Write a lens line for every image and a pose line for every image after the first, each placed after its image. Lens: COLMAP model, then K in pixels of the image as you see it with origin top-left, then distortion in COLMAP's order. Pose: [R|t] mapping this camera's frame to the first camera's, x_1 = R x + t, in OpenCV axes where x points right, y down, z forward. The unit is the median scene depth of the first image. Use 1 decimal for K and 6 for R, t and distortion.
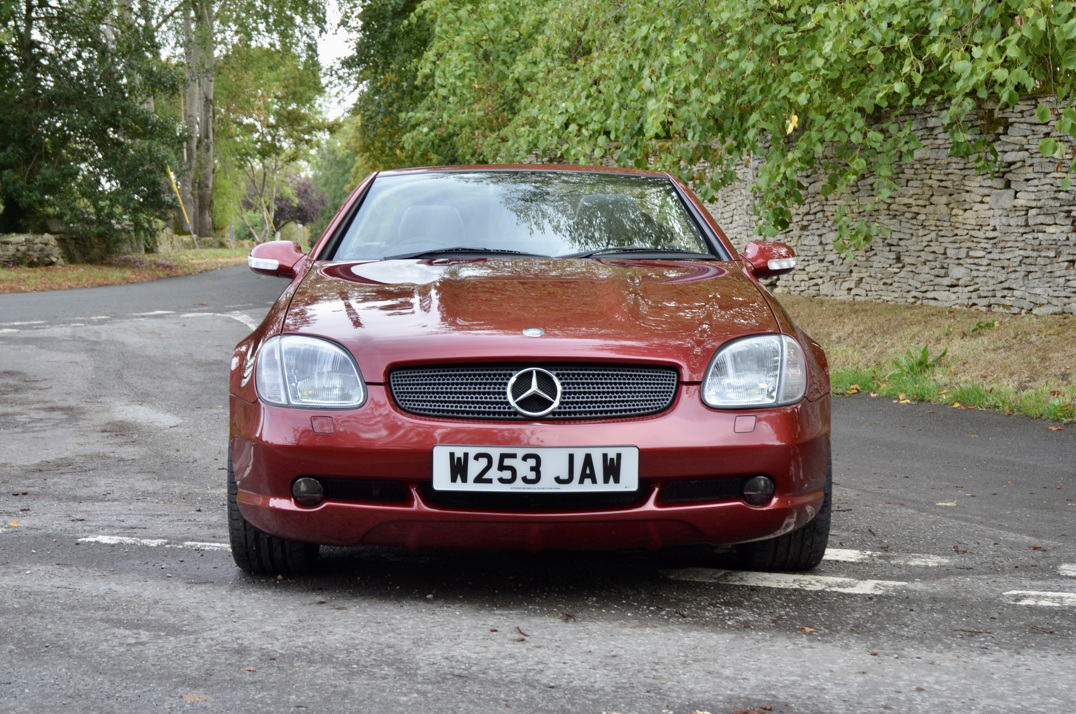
lens RADIAL K [[1790.7, 0, 536.1], [0, 1790.7, 374.5], [0, 0, 1]] dist [0.063109, 0.259755]
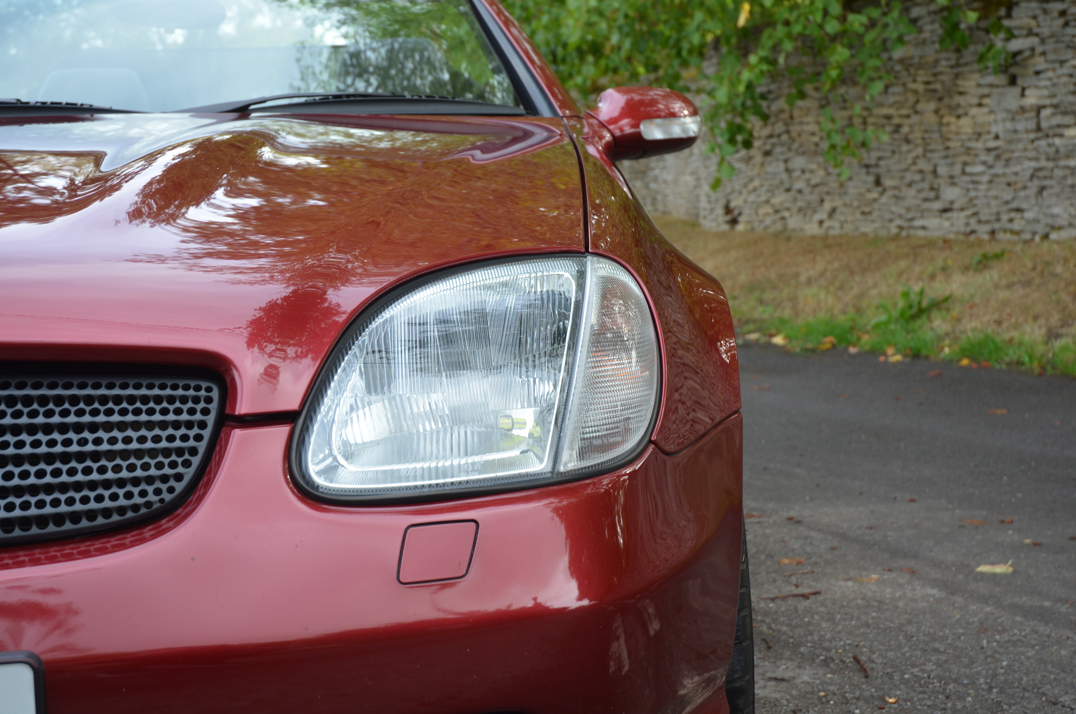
lens RADIAL K [[1844.8, 0, 537.7], [0, 1844.8, 375.5], [0, 0, 1]] dist [0.109501, 0.426231]
pose [[0.999276, -0.034054, 0.016961, 0.029718], [0.033613, 0.999106, 0.025644, -0.002109], [-0.017819, -0.025055, 0.999527, 0.159147]]
